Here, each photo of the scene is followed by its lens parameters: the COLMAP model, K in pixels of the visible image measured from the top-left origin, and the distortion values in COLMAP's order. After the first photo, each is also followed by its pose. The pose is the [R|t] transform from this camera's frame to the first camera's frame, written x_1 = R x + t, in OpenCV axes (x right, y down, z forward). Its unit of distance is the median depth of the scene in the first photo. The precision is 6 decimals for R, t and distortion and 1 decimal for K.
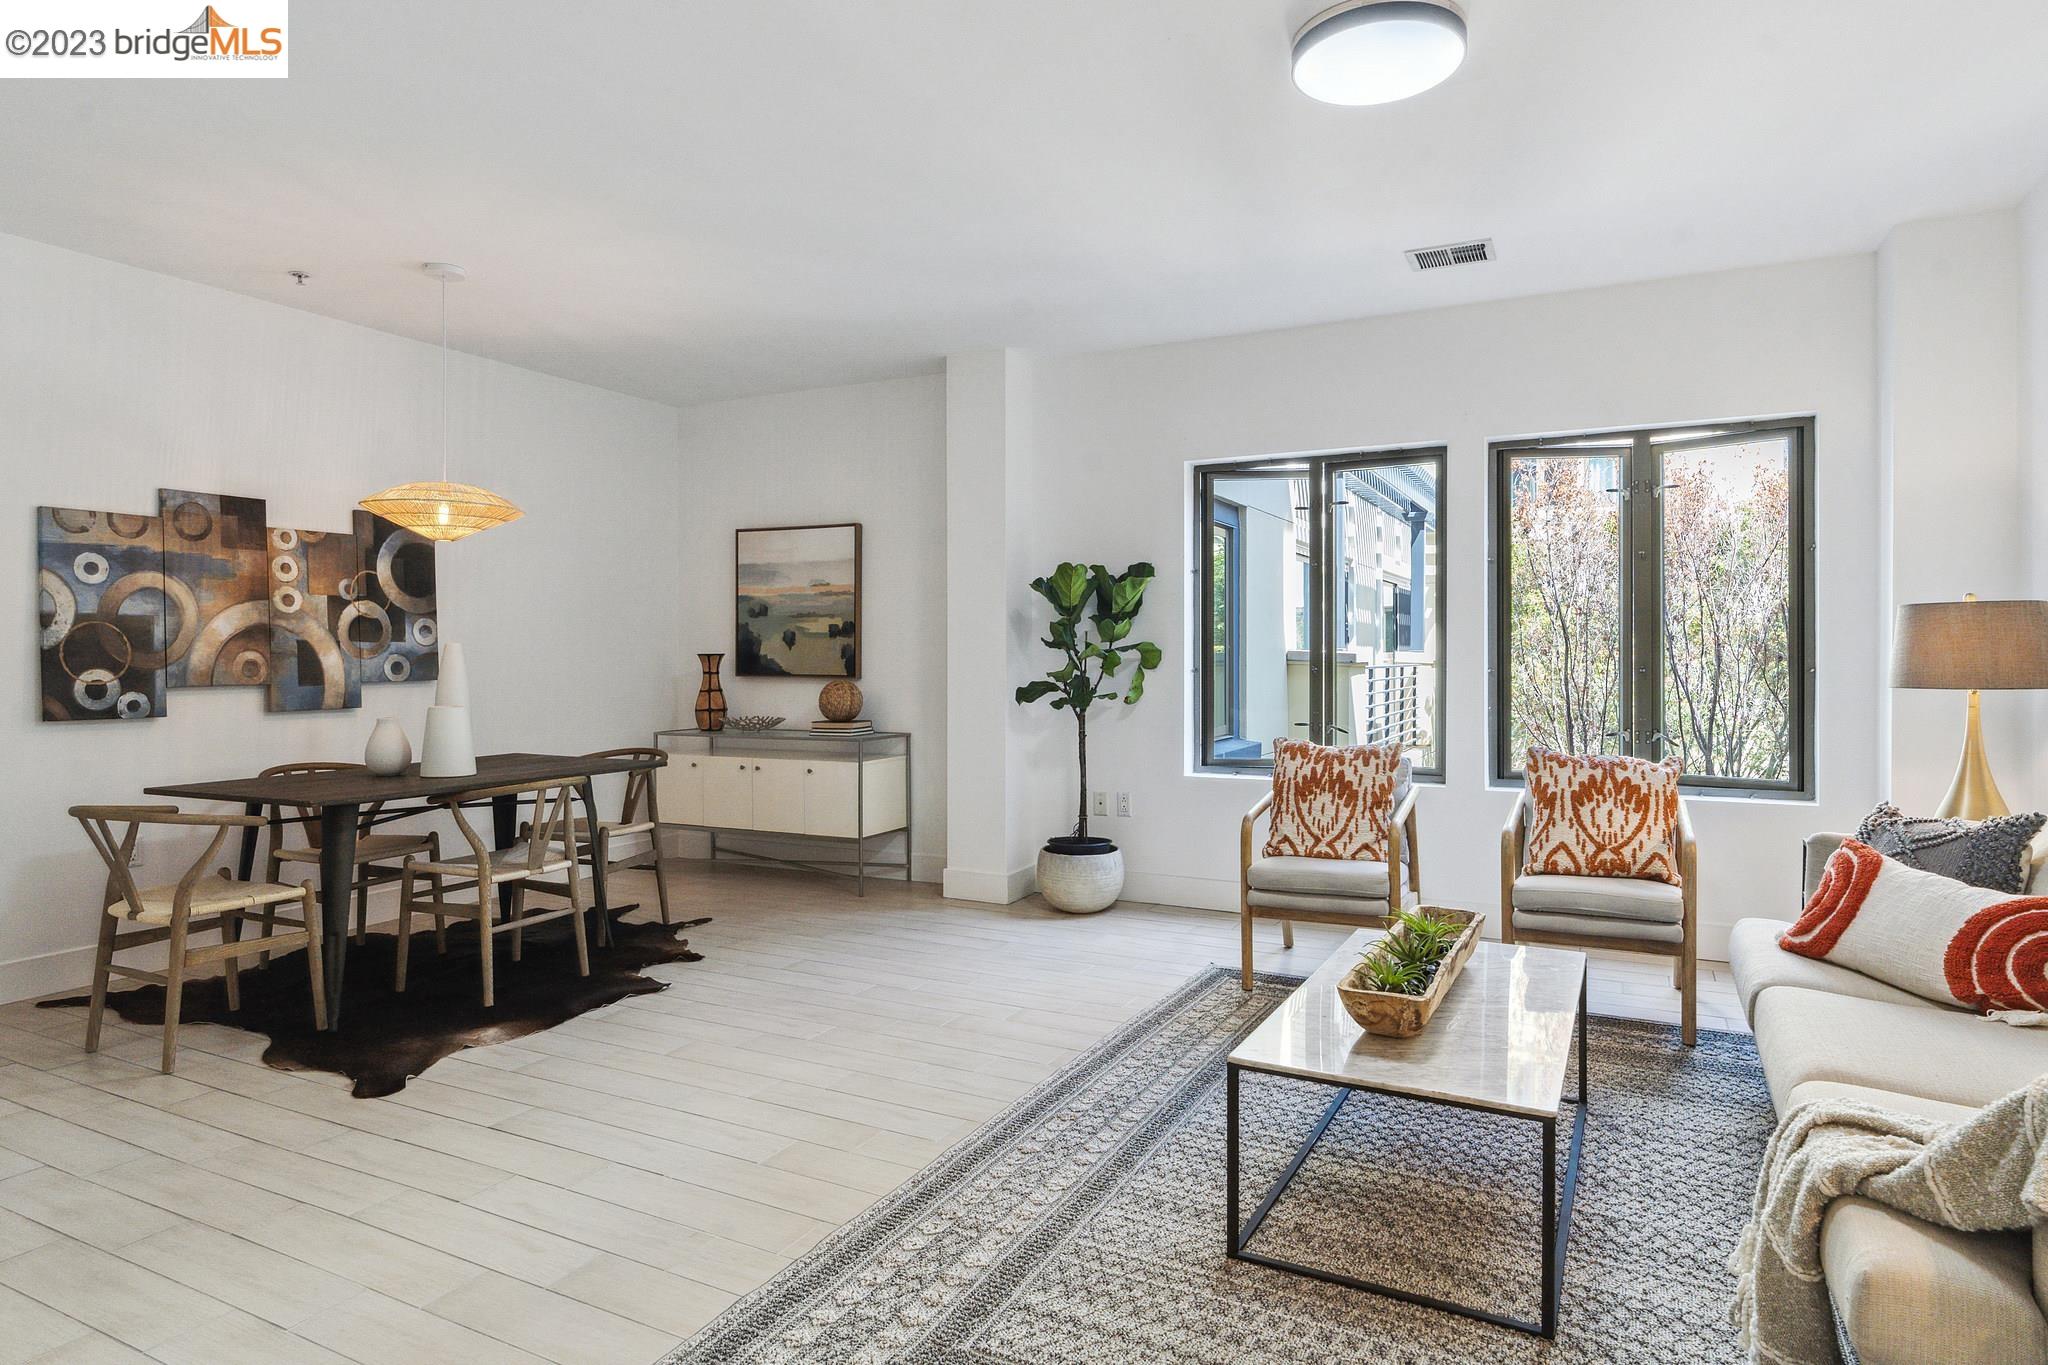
lens RADIAL K [[1173.6, 0, 1029.9], [0, 1173.6, 665.2], [0, 0, 1]] dist [0.005420, -0.001365]
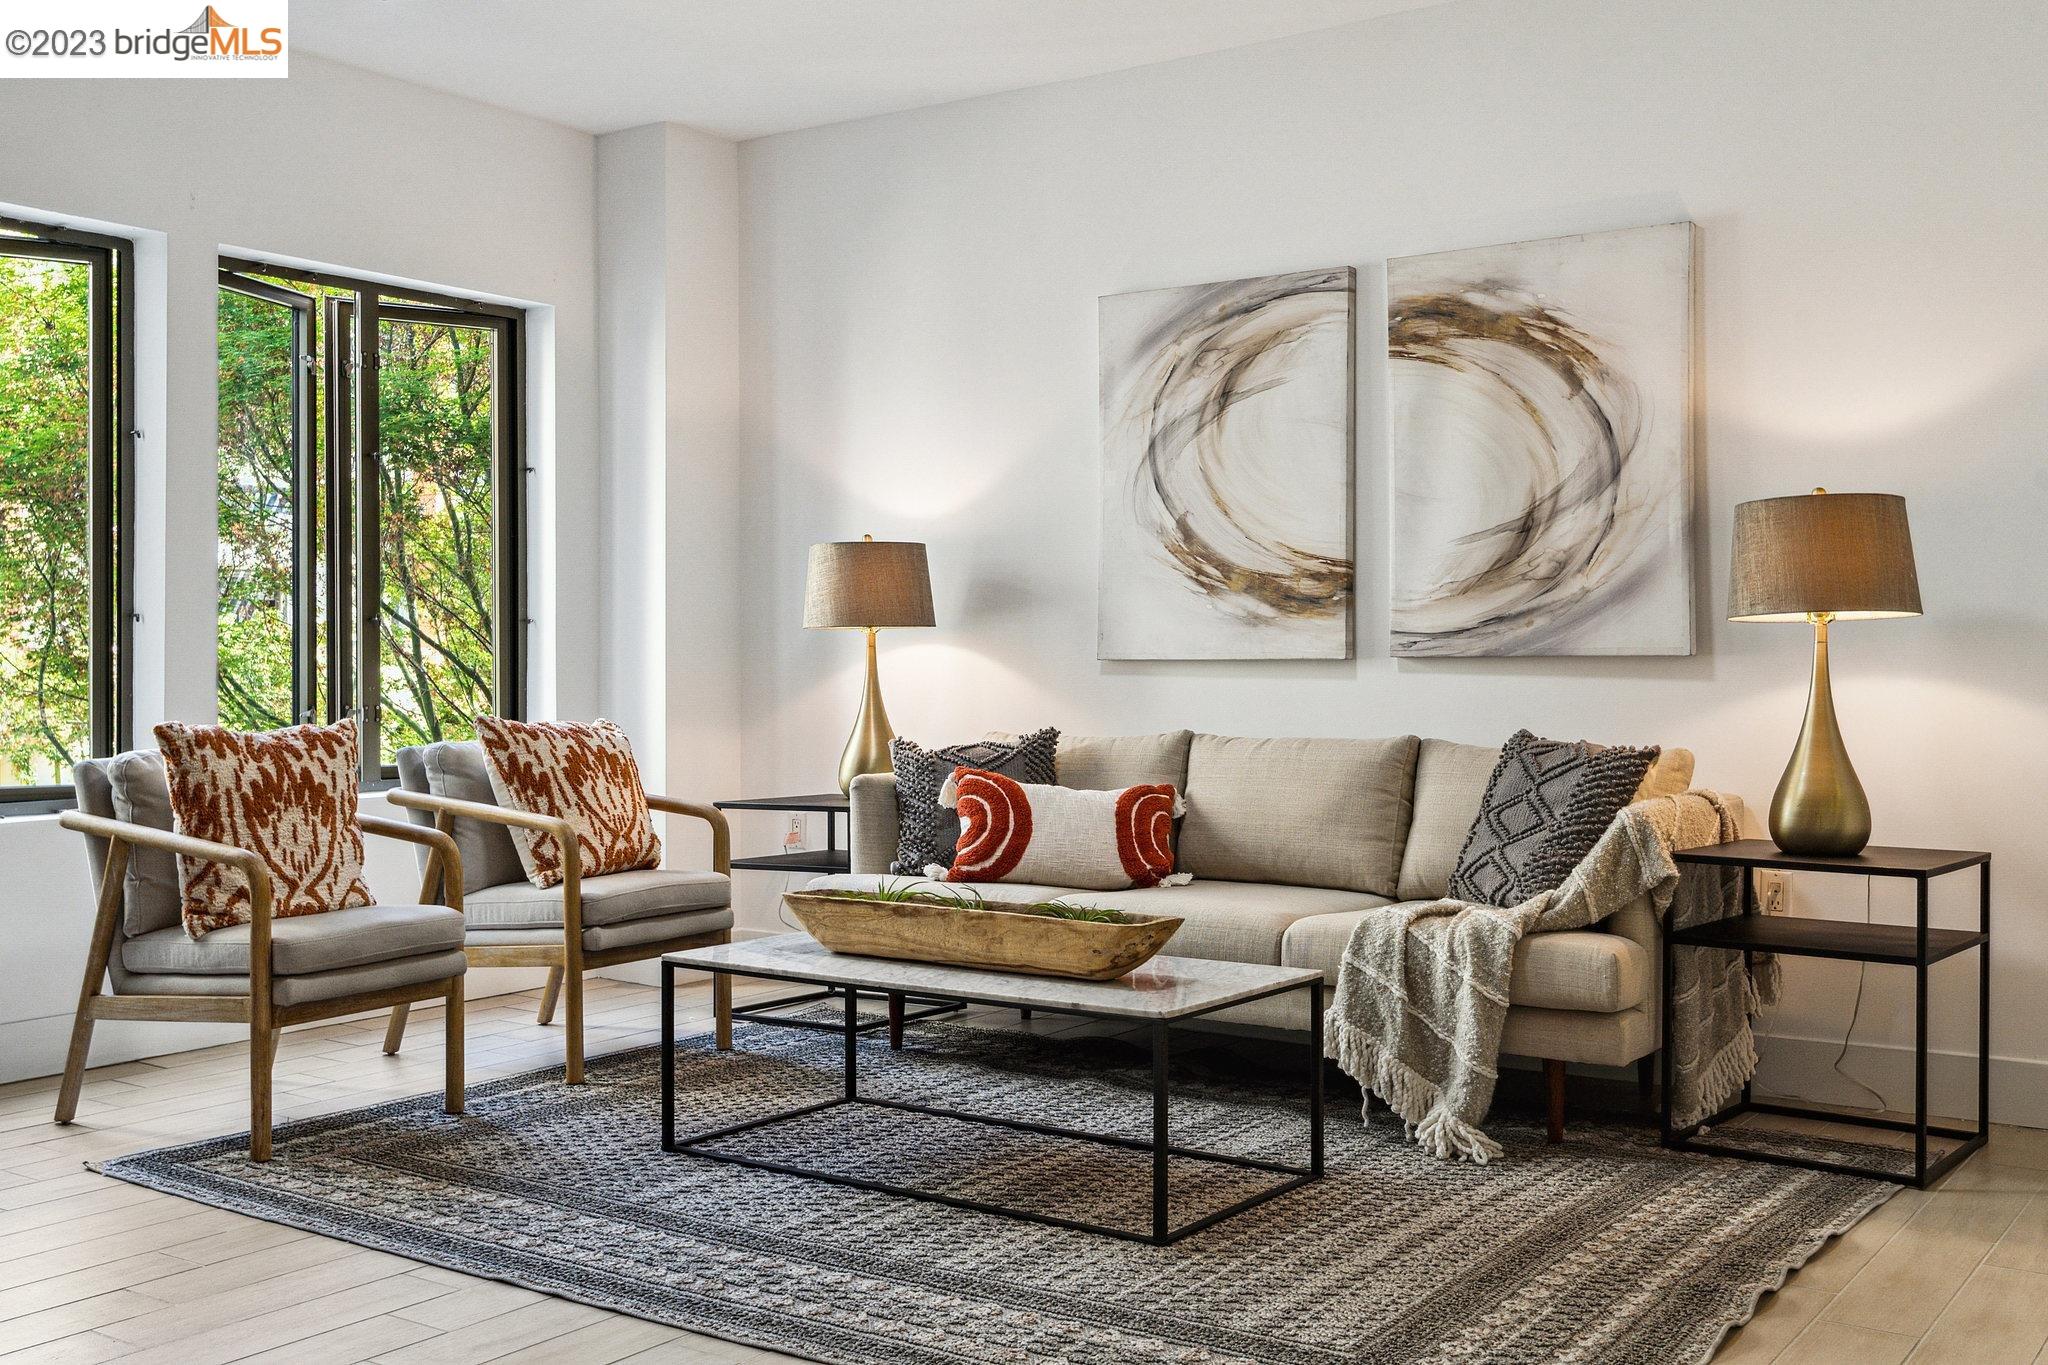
lens RADIAL K [[2037.0, 0, 1019.2], [0, 2037.0, 670.8], [0, 0, 1]] dist [0.043611, 0.000000]
pose [[0.130530, -0.002424, 0.991441, -0.645780], [0.012141, 0.999926, 0.000846, 0.038049], [-0.991370, 0.011926, 0.130550, 0.437596]]
